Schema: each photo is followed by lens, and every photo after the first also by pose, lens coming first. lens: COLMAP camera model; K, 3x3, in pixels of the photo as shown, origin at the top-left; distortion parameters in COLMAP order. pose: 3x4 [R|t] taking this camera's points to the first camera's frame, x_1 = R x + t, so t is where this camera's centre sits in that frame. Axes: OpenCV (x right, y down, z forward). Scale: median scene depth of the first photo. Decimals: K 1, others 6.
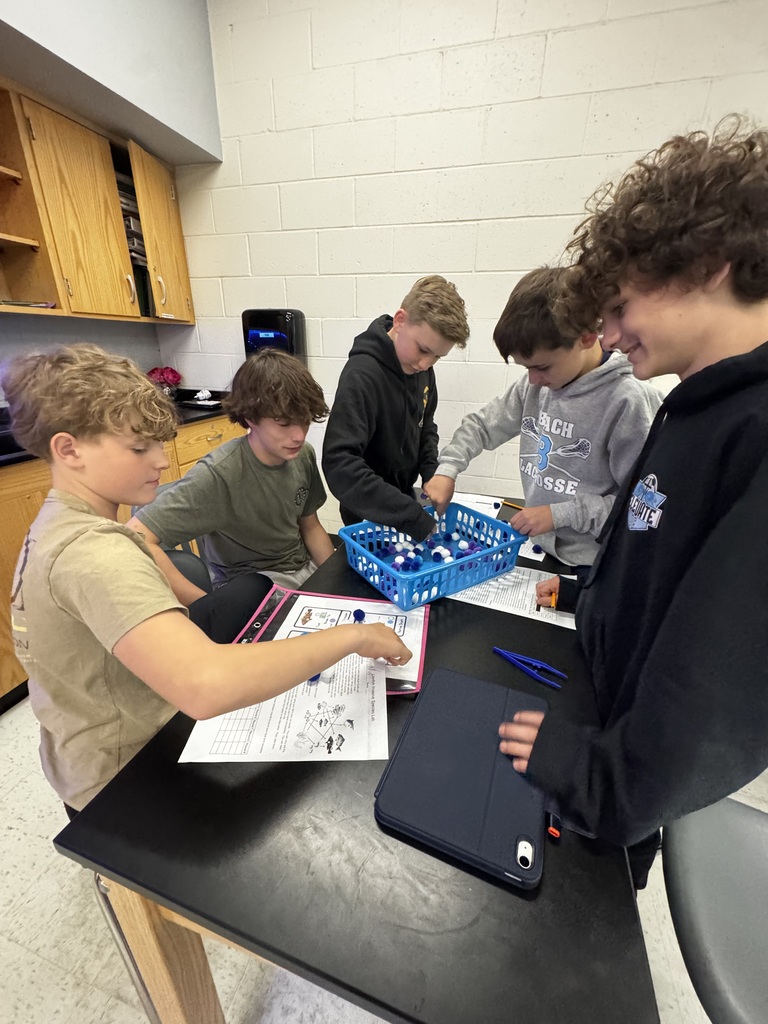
lens RADIAL K [[408.2, 0, 384.9], [0, 408.2, 517.7], [0, 0, 1]] dist [-0.000786, -0.000428]
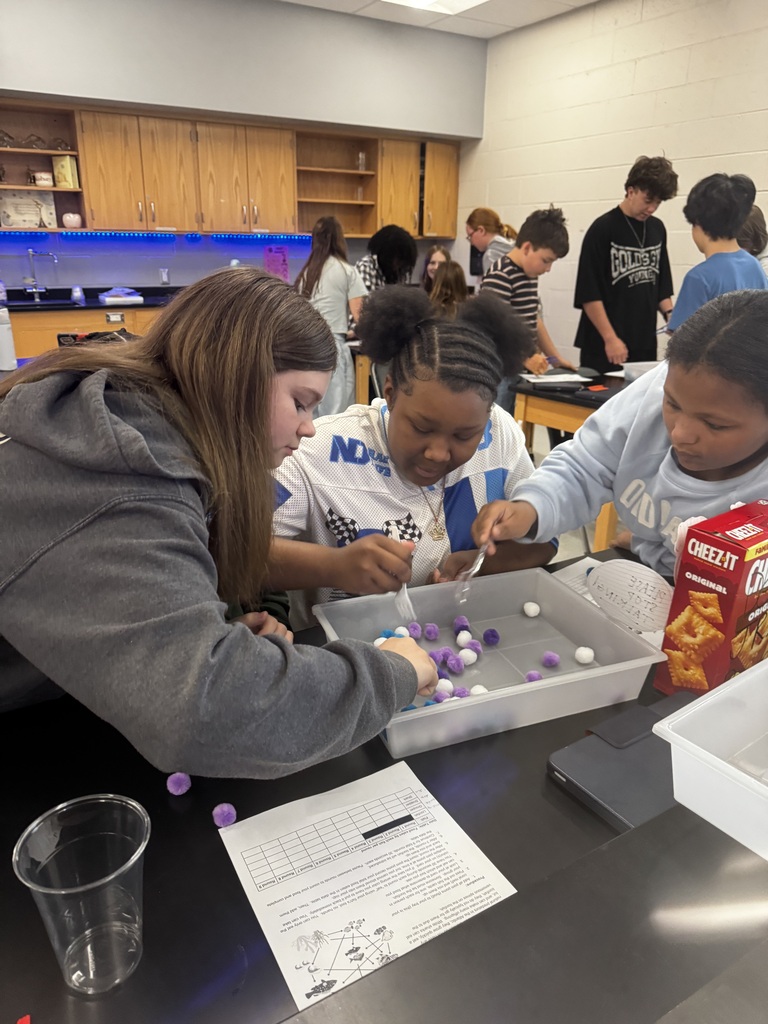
lens RADIAL K [[765.9, 0, 381.8], [0, 765.9, 513.0], [0, 0, 1]] dist [-0.007720, -0.001285]
pose [[0.754679, 0.187794, -0.628644, 1.459028], [-0.240200, 0.970722, 0.001626, 0.630766], [0.610544, 0.149773, 0.777691, -1.337555]]
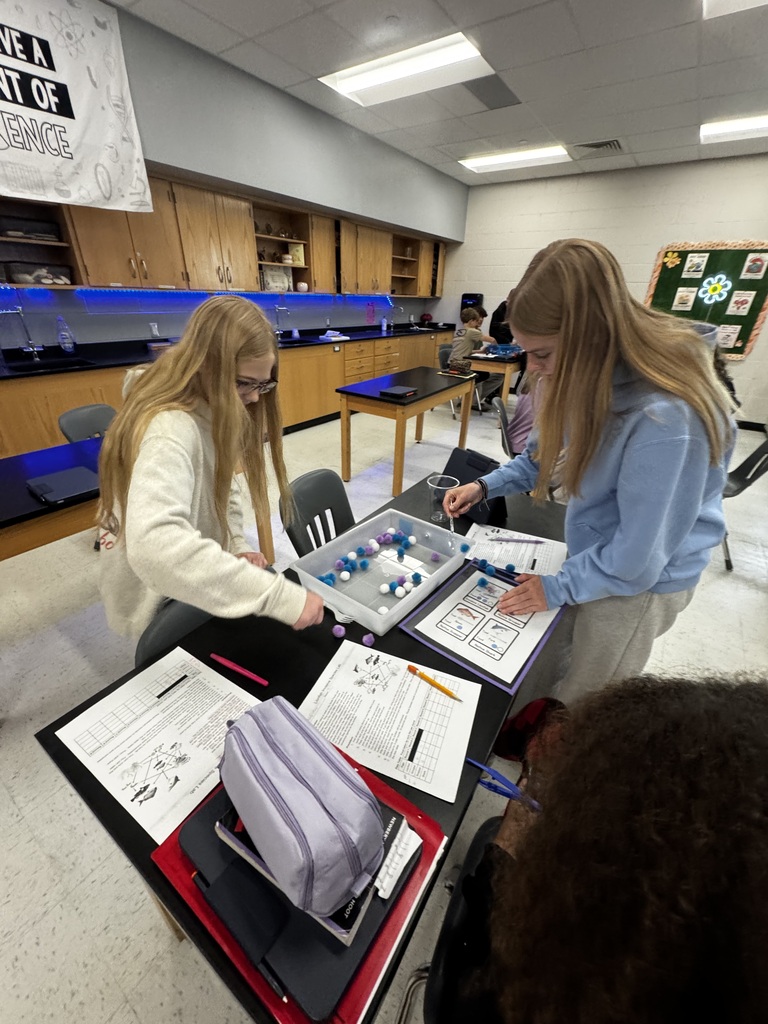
lens RADIAL K [[408.2, 0, 385.4], [0, 408.2, 512.7], [0, 0, 1]] dist [-0.000786, -0.000428]
pose [[0.957798, 0.128140, -0.257300, 0.077099], [-0.106609, 0.989654, 0.096015, 0.886455], [0.266942, -0.064533, 0.961550, -2.213454]]
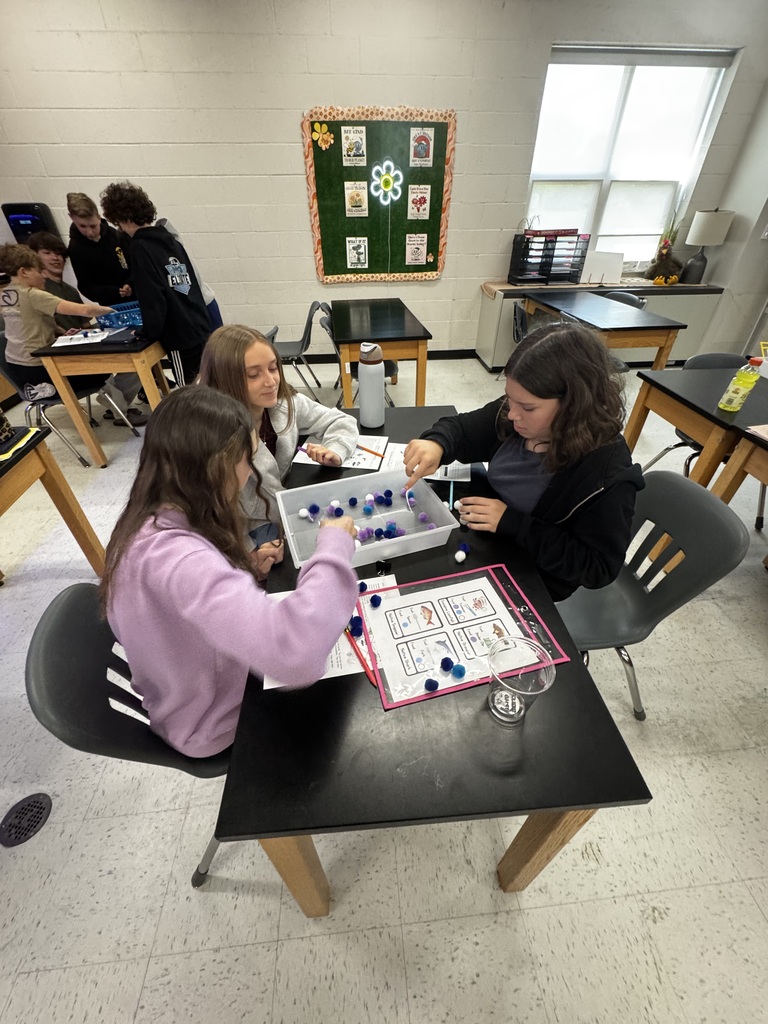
lens RADIAL K [[408.2, 0, 384.5], [0, 408.2, 514.2], [0, 0, 1]] dist [-0.000786, -0.000428]
pose [[0.921973, -0.267992, 0.279548, 0.252838], [0.186288, 0.939783, 0.286539, 0.458145], [-0.339504, -0.212105, 0.916378, -1.246388]]
